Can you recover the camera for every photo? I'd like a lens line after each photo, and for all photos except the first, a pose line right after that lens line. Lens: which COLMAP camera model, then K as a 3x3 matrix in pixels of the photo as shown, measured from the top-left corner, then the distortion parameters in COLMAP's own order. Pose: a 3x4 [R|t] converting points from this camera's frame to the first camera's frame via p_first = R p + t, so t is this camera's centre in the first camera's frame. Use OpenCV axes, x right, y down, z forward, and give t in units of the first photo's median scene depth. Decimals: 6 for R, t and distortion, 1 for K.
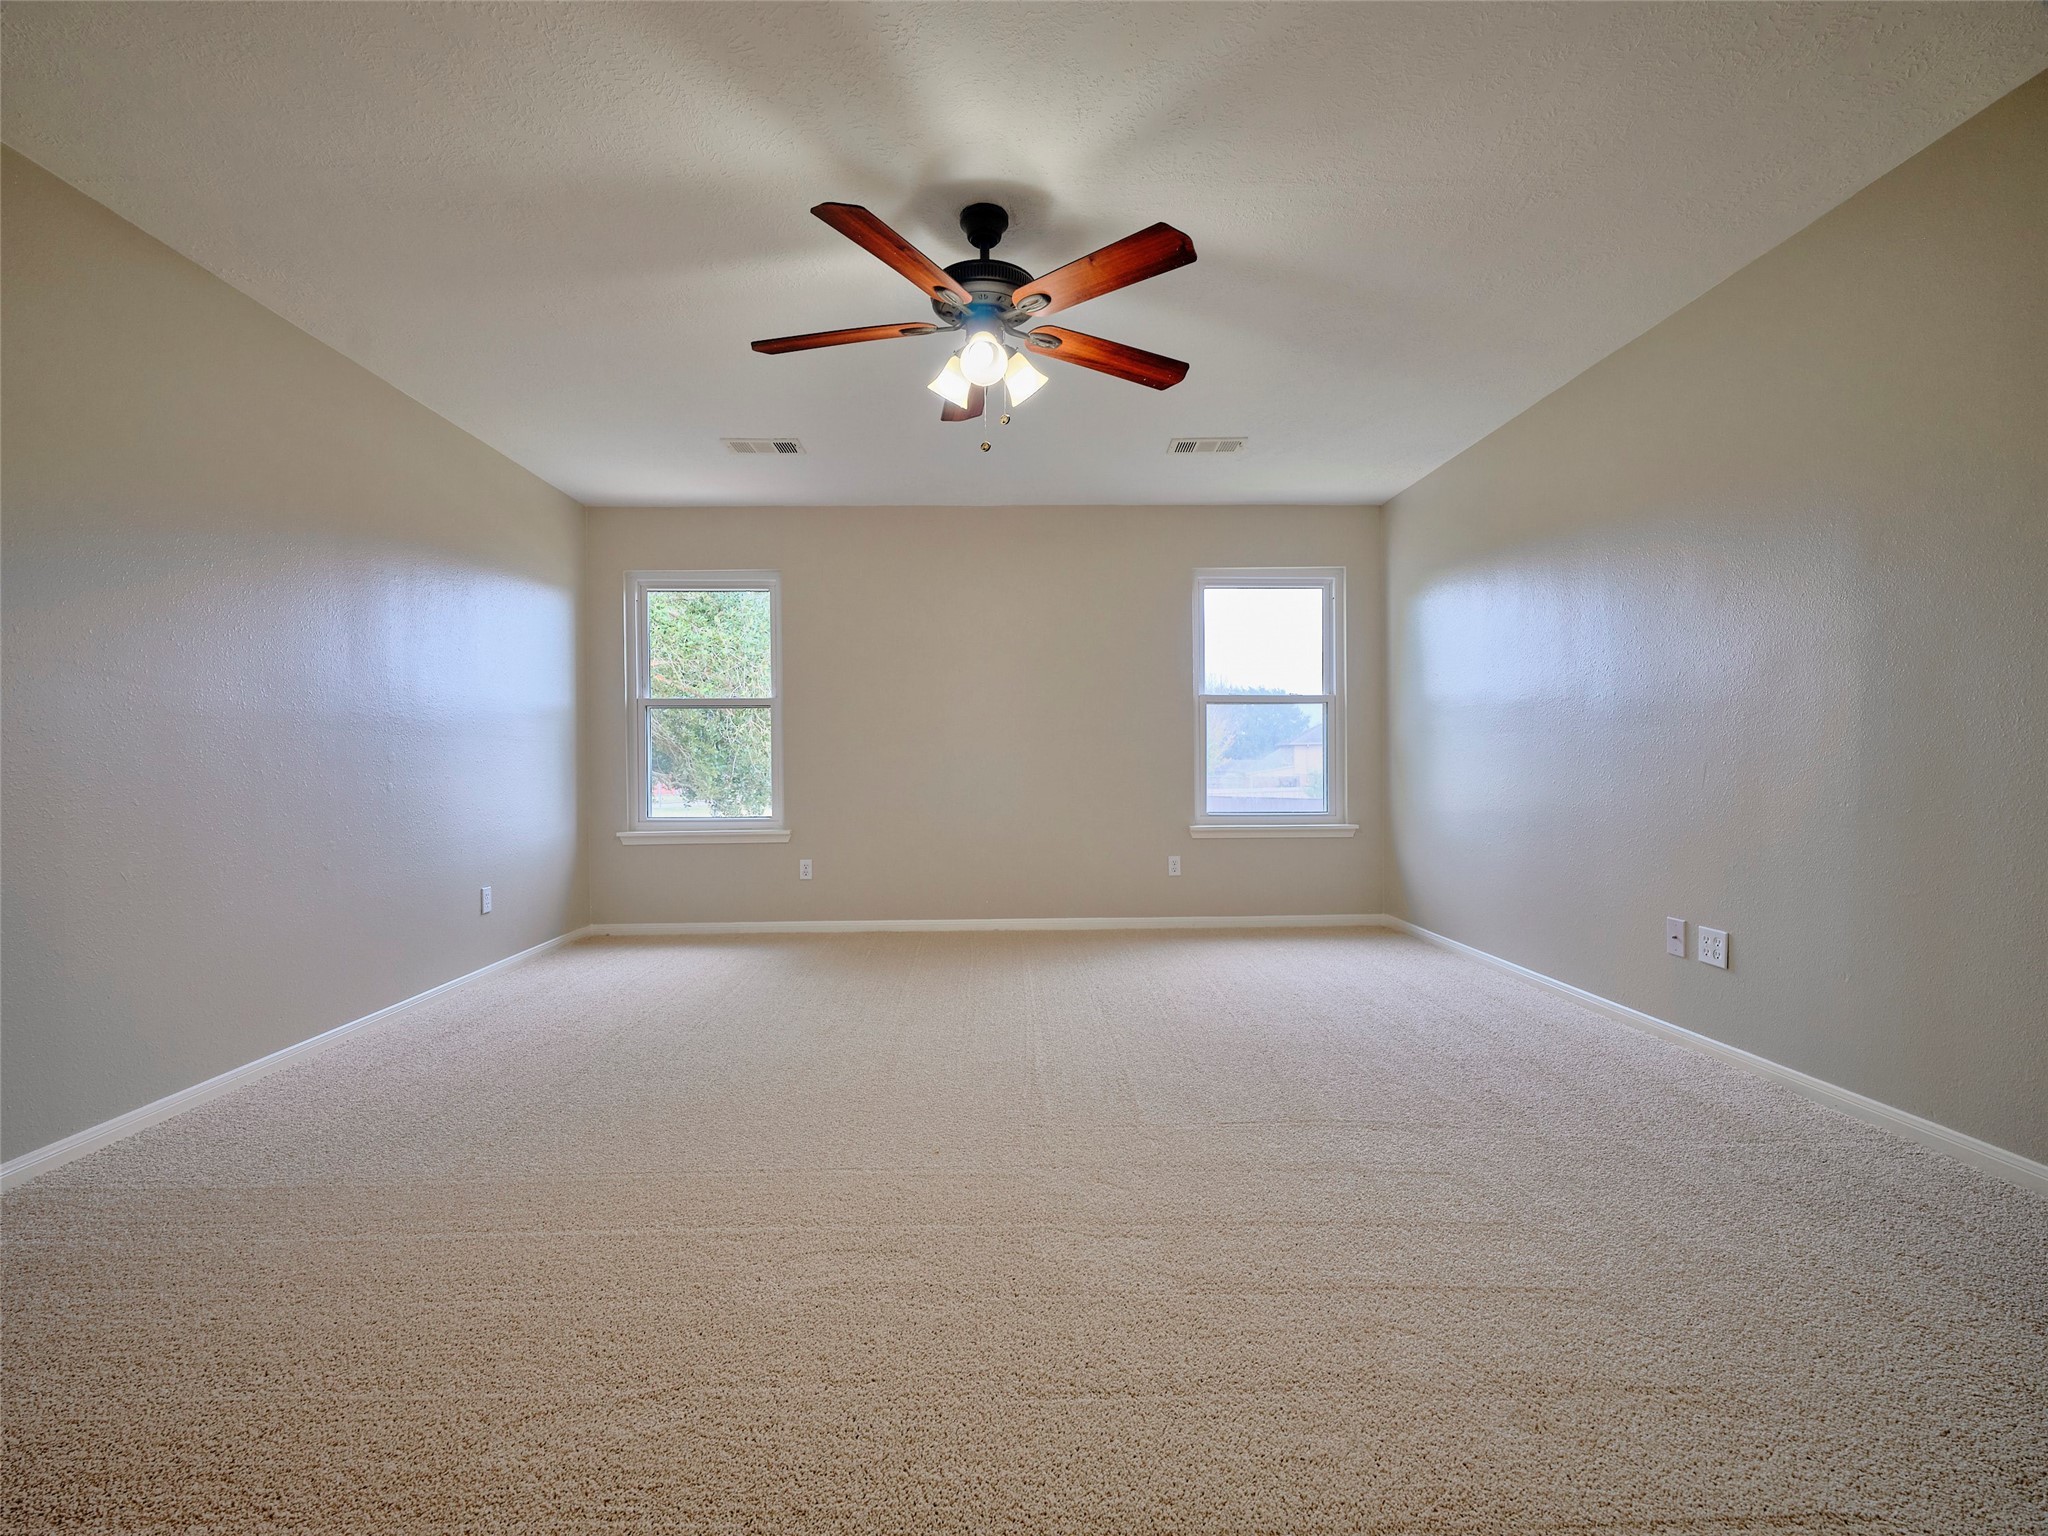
lens RADIAL K [[914.7, 0, 1027.0], [0, 914.7, 760.7], [0, 0, 1]] dist [-0.003135, -0.000262]
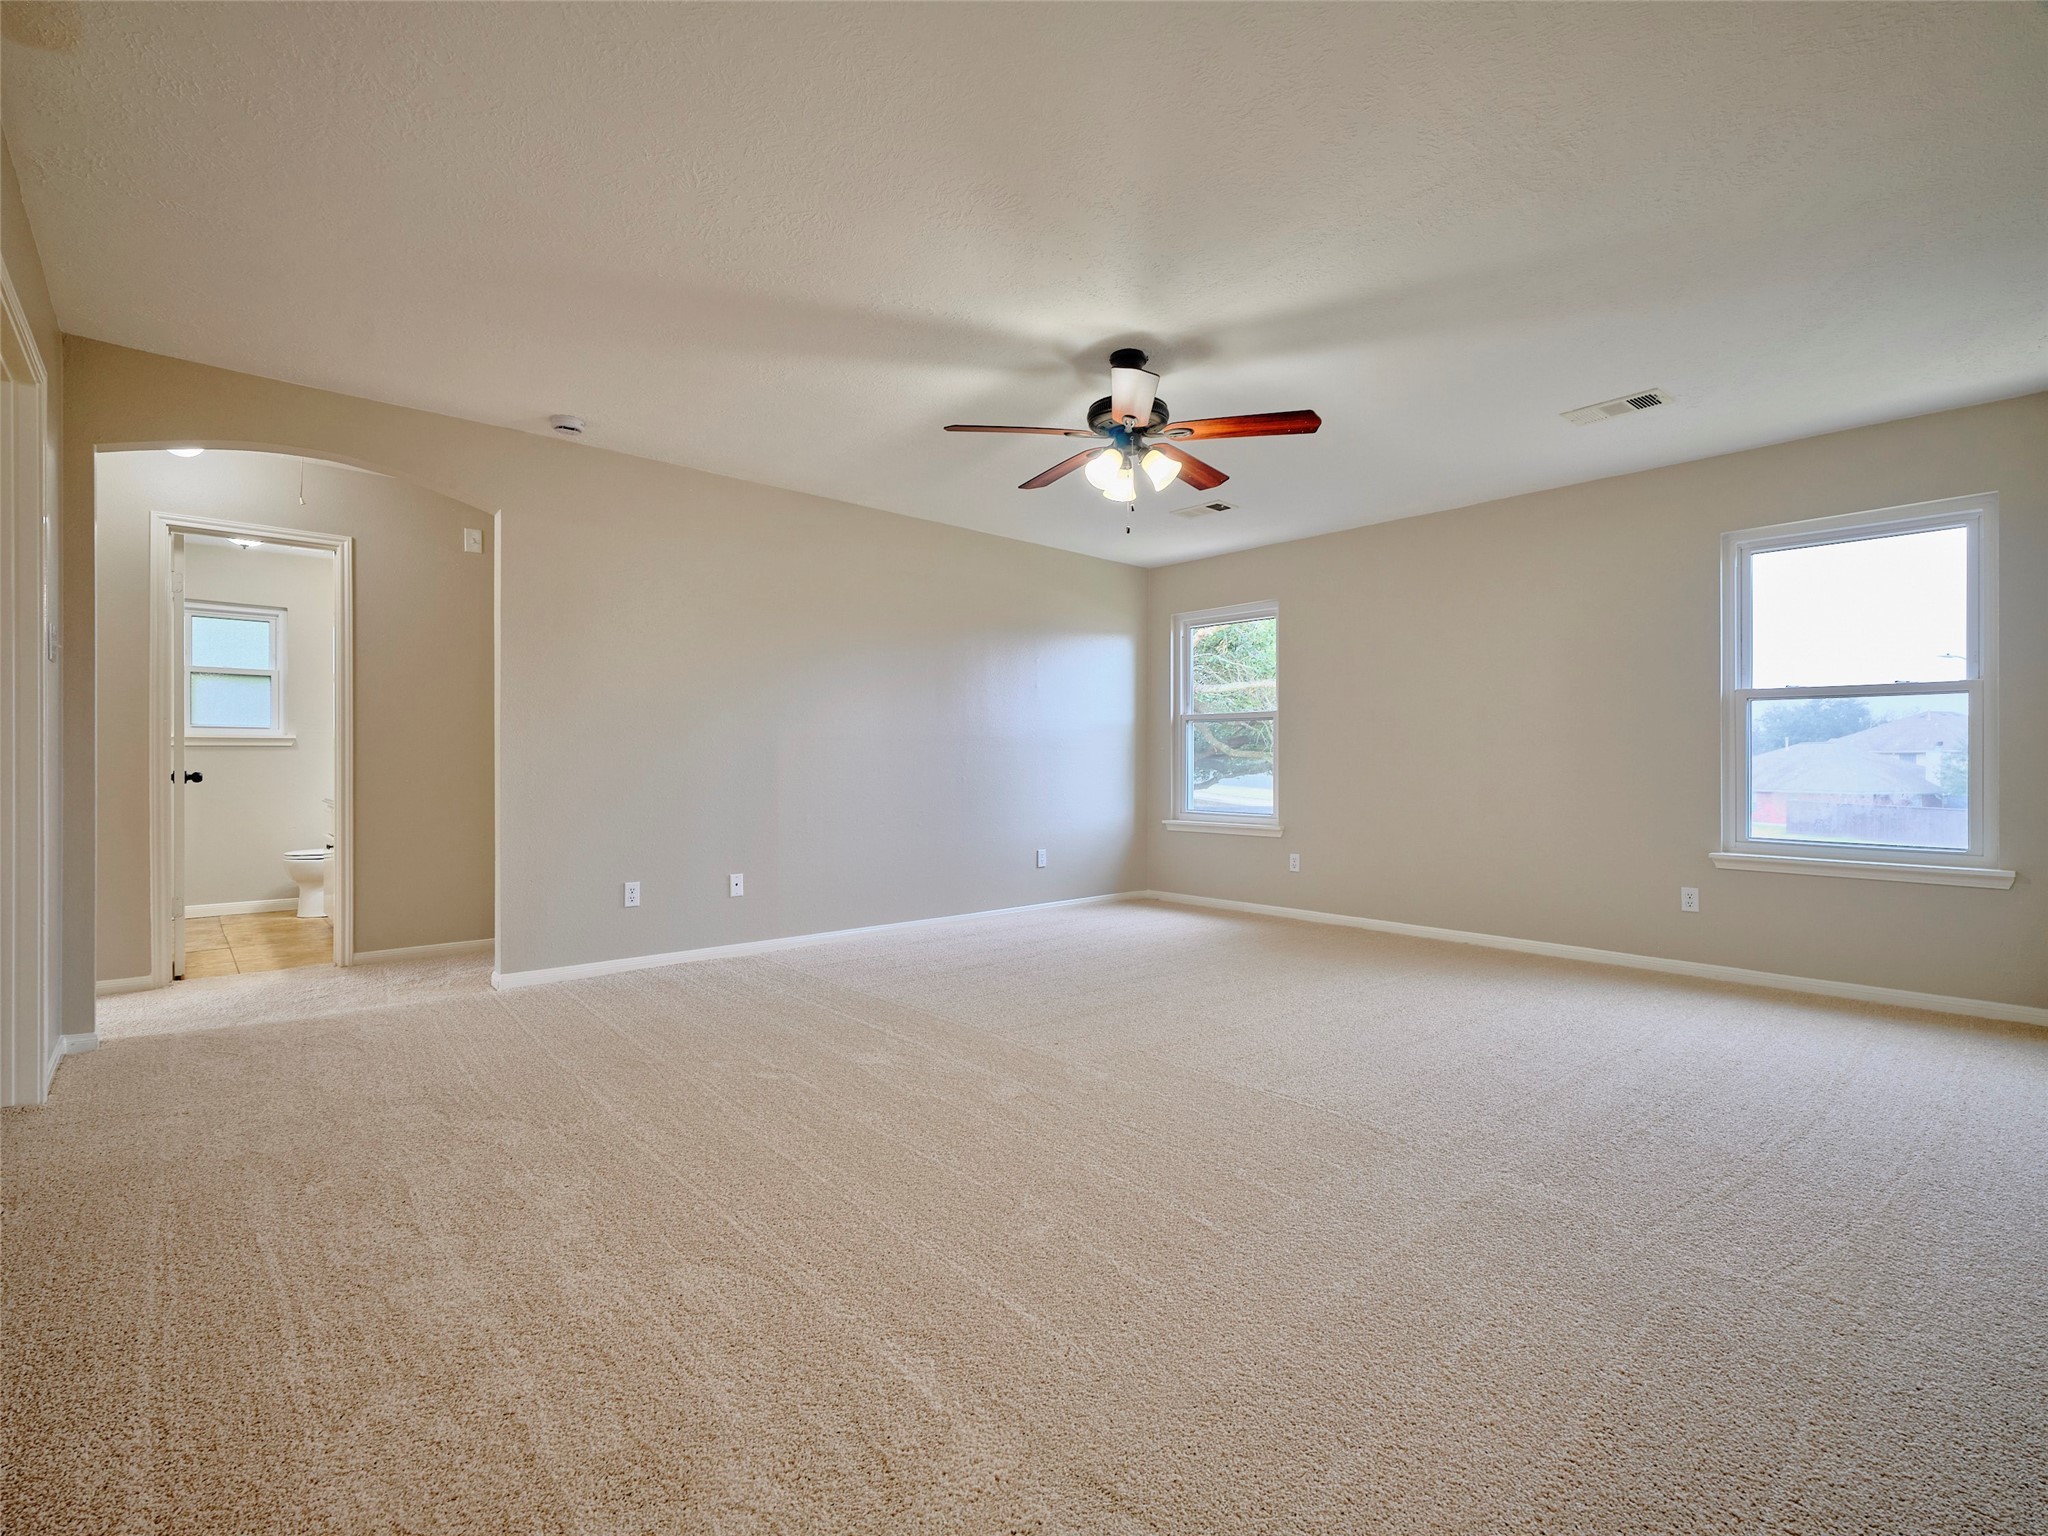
lens RADIAL K [[914.7, 0, 1023.2], [0, 914.7, 760.2], [0, 0, 1]] dist [-0.003135, -0.000262]
pose [[0.659568, 0.007669, -0.751606, 0.408413], [-0.010778, 0.999942, 0.000744, -0.004570], [0.751568, 0.007610, 0.659612, 0.007540]]
